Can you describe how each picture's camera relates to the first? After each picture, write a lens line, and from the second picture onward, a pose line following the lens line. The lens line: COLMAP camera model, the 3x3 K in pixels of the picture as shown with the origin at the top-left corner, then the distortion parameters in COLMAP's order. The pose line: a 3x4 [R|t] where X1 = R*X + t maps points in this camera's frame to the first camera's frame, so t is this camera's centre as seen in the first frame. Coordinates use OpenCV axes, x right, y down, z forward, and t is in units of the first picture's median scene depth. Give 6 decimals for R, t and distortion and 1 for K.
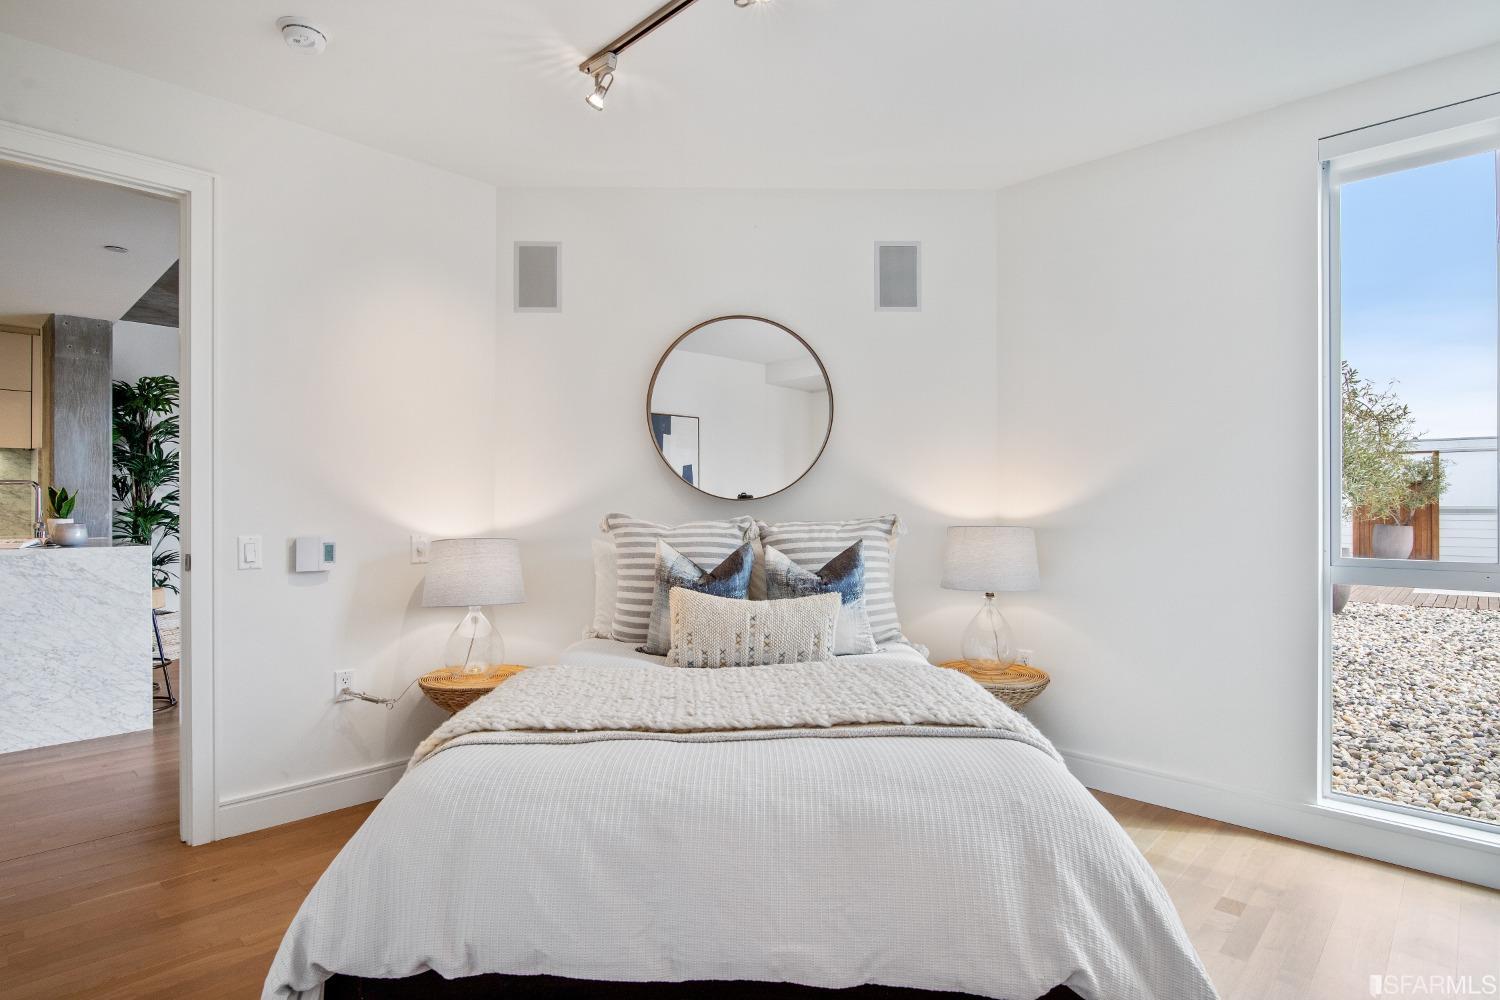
lens RADIAL K [[809.4, 0, 730.1], [0, 809.4, 504.0], [0, 0, 1]] dist [-0.004976, -0.001160]
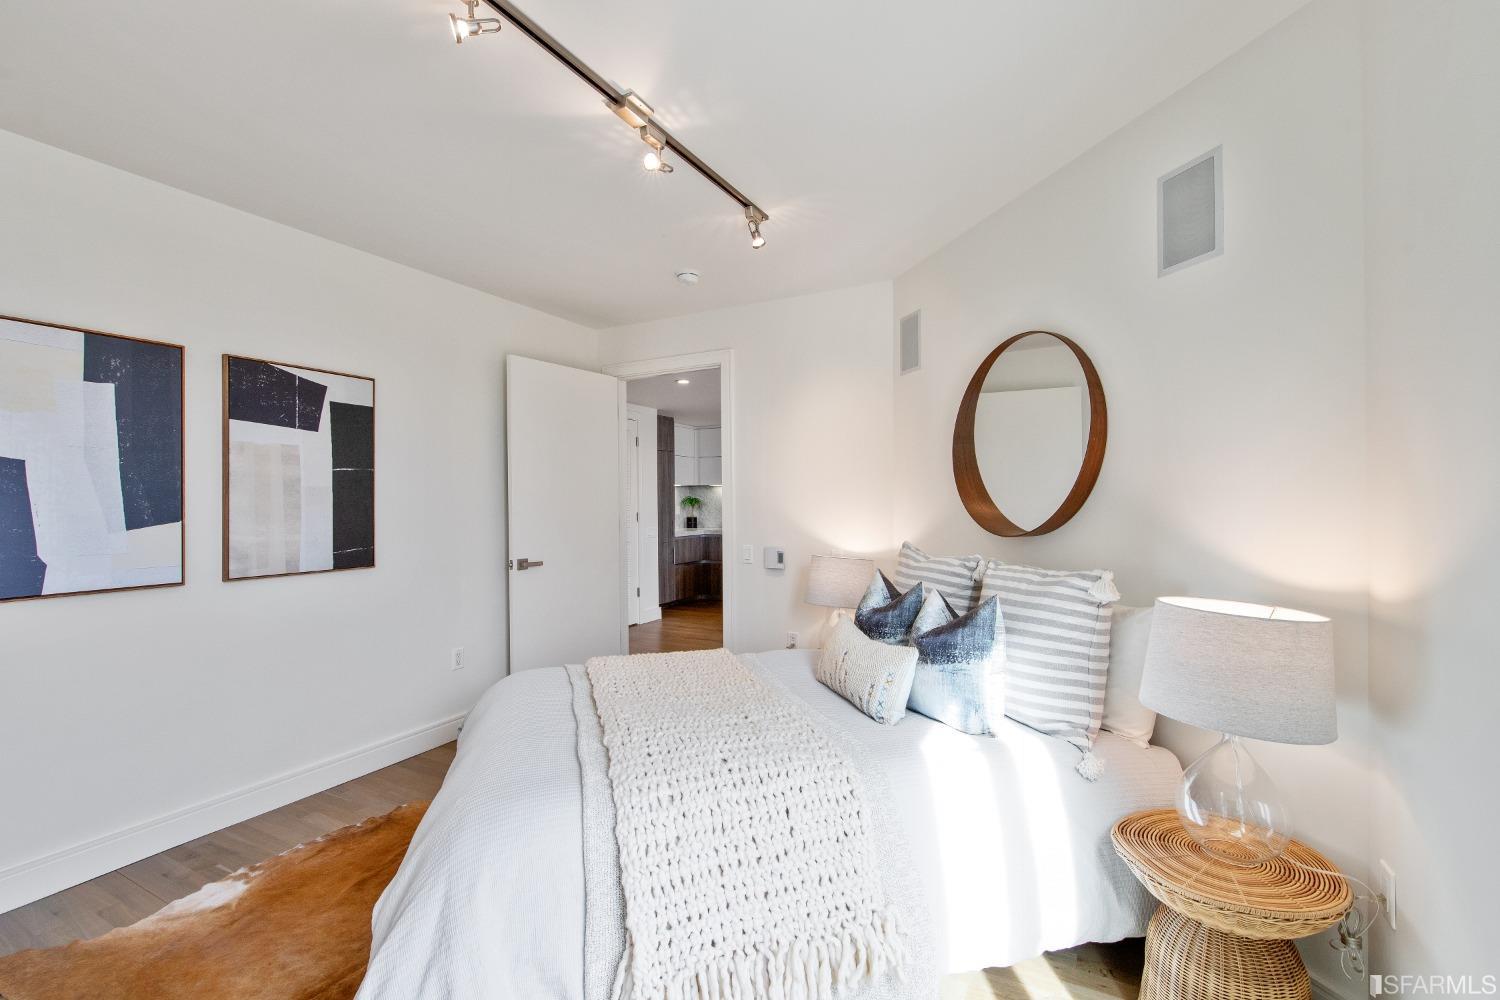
lens RADIAL K [[640.1, 0, 758.2], [0, 640.1, 500.9], [0, 0, 1]] dist [0.002308, -0.000046]
pose [[0.292958, -0.001641, -0.956124, 0.663792], [0.008281, 0.999965, 0.000822, -0.051003], [0.956089, -0.008158, 0.292961, 0.543439]]
